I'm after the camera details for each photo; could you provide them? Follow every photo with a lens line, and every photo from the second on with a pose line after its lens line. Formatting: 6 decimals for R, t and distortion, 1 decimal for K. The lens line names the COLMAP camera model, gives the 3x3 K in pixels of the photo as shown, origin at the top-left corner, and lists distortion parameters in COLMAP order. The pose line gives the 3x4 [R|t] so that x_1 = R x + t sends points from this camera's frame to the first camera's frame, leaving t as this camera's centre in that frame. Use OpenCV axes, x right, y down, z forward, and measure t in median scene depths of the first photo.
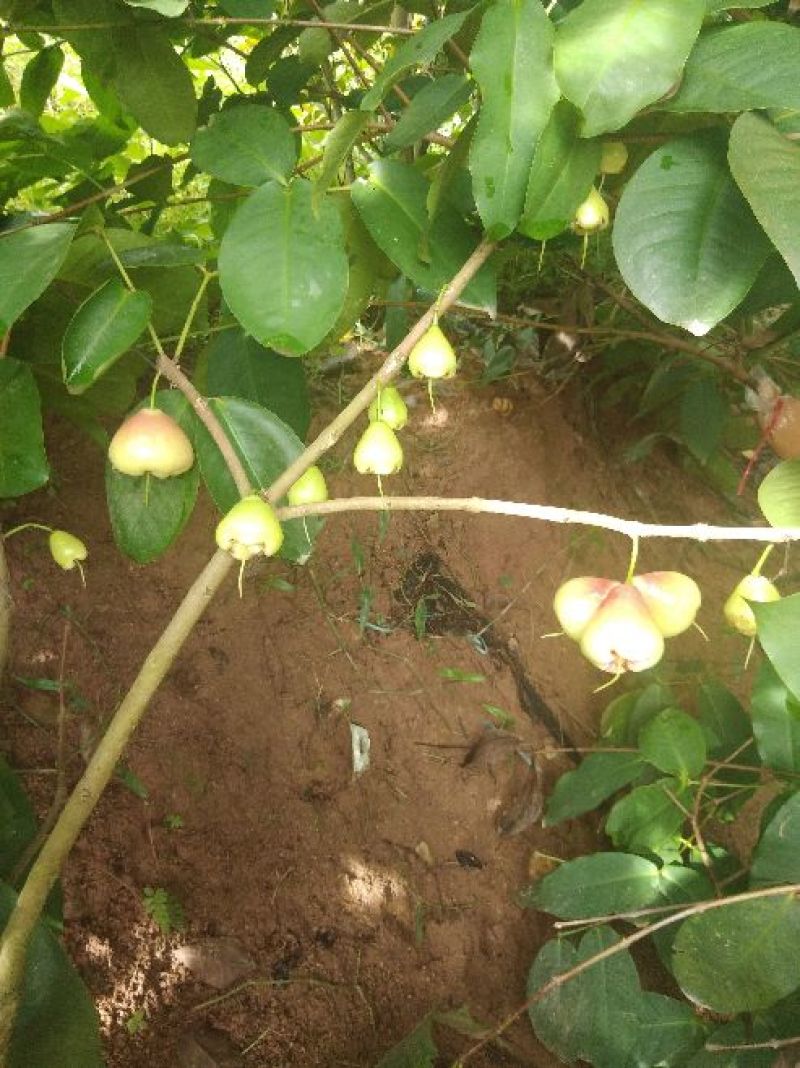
lens RADIAL K [[844.3, 0, 400.0], [0, 844.3, 534.0], [0, 0, 1]] dist [0.098836, -0.236705]
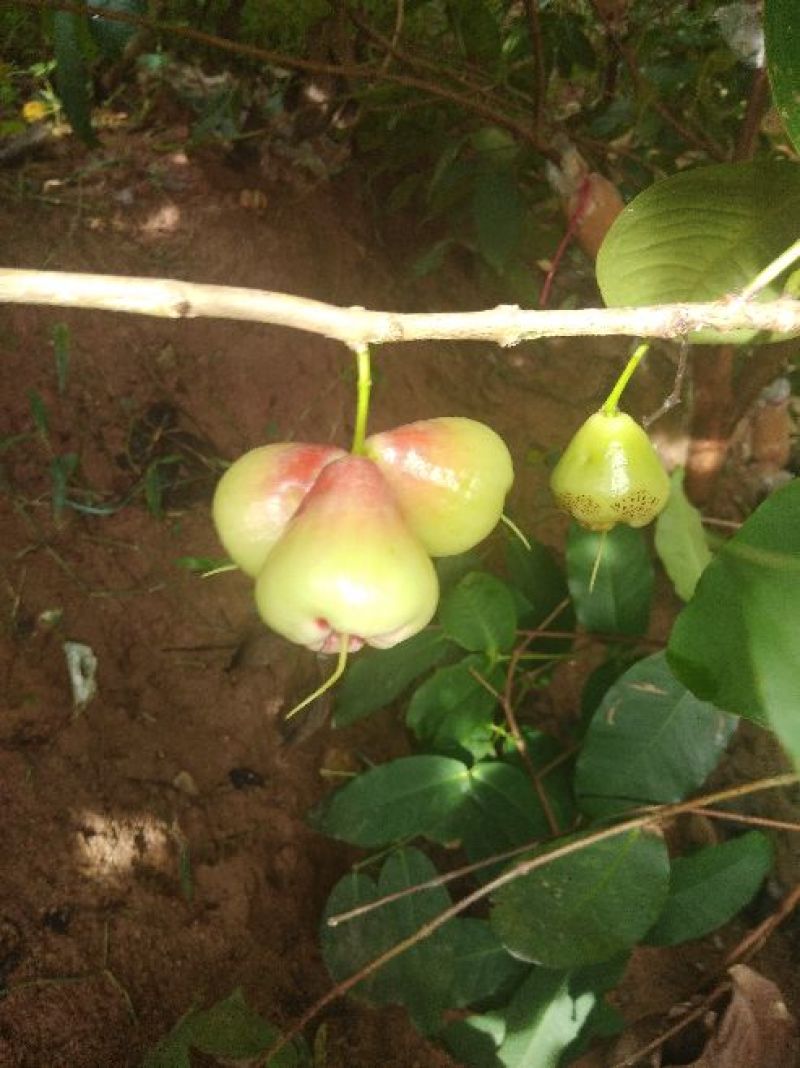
lens RADIAL K [[844.3, 0, 400.0], [0, 844.3, 534.0], [0, 0, 1]] dist [0.098836, -0.236705]
pose [[0.973070, -0.102972, 0.206234, 0.085349], [0.062667, 0.979154, 0.193210, 0.006223], [-0.221830, -0.175083, 0.959238, 0.244683]]
